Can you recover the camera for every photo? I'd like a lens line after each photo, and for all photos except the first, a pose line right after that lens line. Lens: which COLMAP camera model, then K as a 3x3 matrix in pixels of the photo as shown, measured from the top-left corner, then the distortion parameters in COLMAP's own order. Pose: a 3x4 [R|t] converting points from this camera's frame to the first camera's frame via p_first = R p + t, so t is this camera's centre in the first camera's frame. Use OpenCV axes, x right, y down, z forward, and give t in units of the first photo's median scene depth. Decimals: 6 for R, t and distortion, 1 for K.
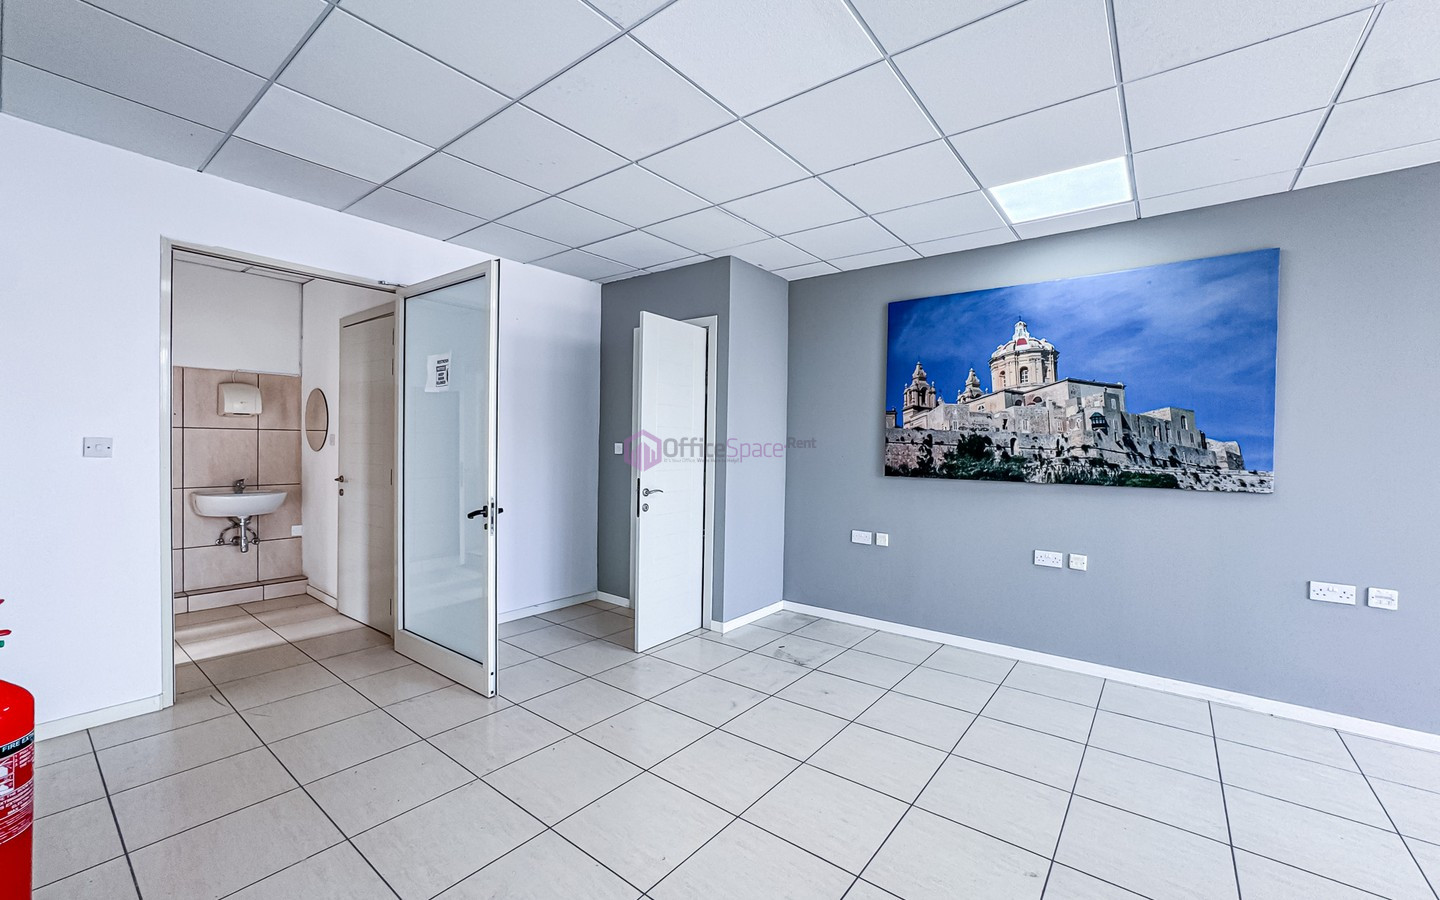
lens RADIAL K [[581.5, 0, 721.4], [0, 581.5, 454.4], [0, 0, 1]] dist [-0.042809, 0.020464]
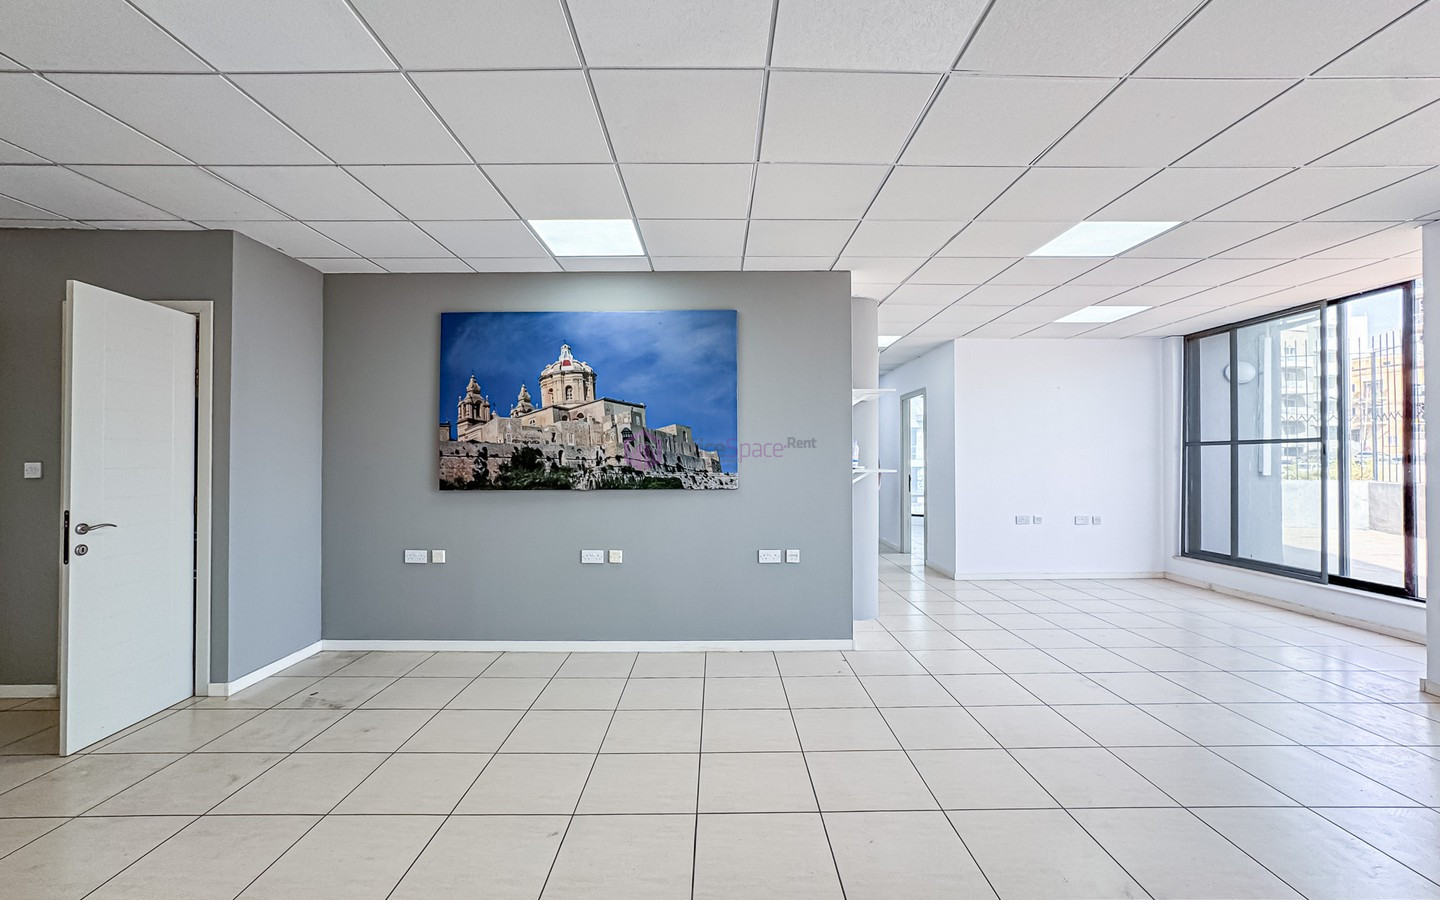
lens RADIAL K [[589.8, 0, 725.9], [0, 589.8, 454.4], [0, 0, 1]] dist [-0.044038, 0.018545]
pose [[0.781281, -0.012993, 0.624044, 0.053047], [0.026549, 0.999570, -0.012427, 0.002208], [-0.623614, 0.026276, 0.781291, -0.069588]]
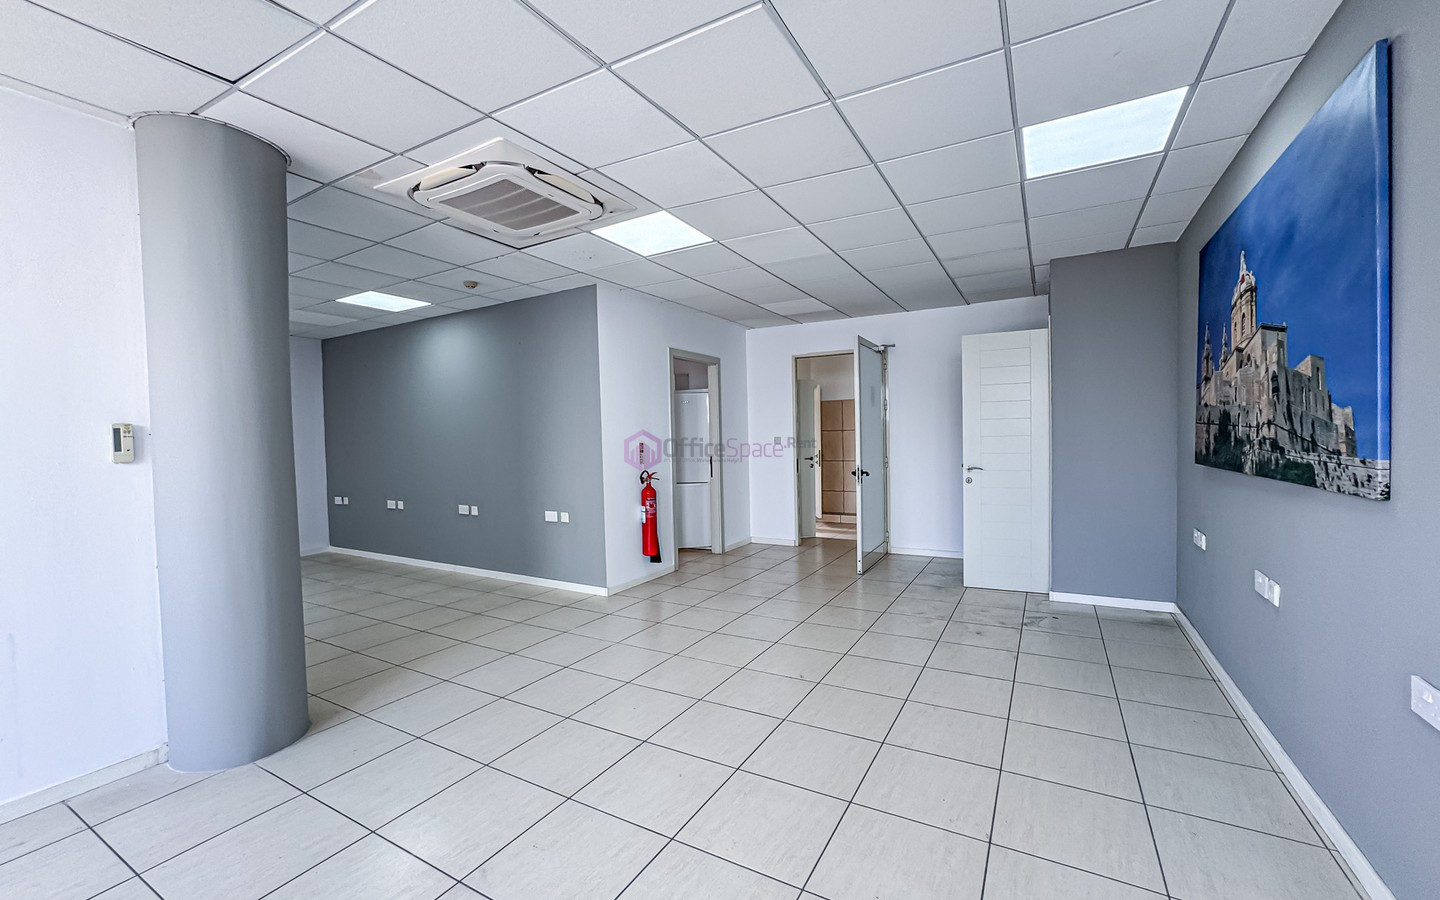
lens RADIAL K [[581.5, 0, 721.4], [0, 581.5, 454.4], [0, 0, 1]] dist [-0.042809, 0.020464]
pose [[0.146217, 0.010408, -0.989198, 1.118147], [0.008274, 0.999897, 0.011743, 0.010701], [0.989218, -0.009902, 0.146116, 0.239480]]
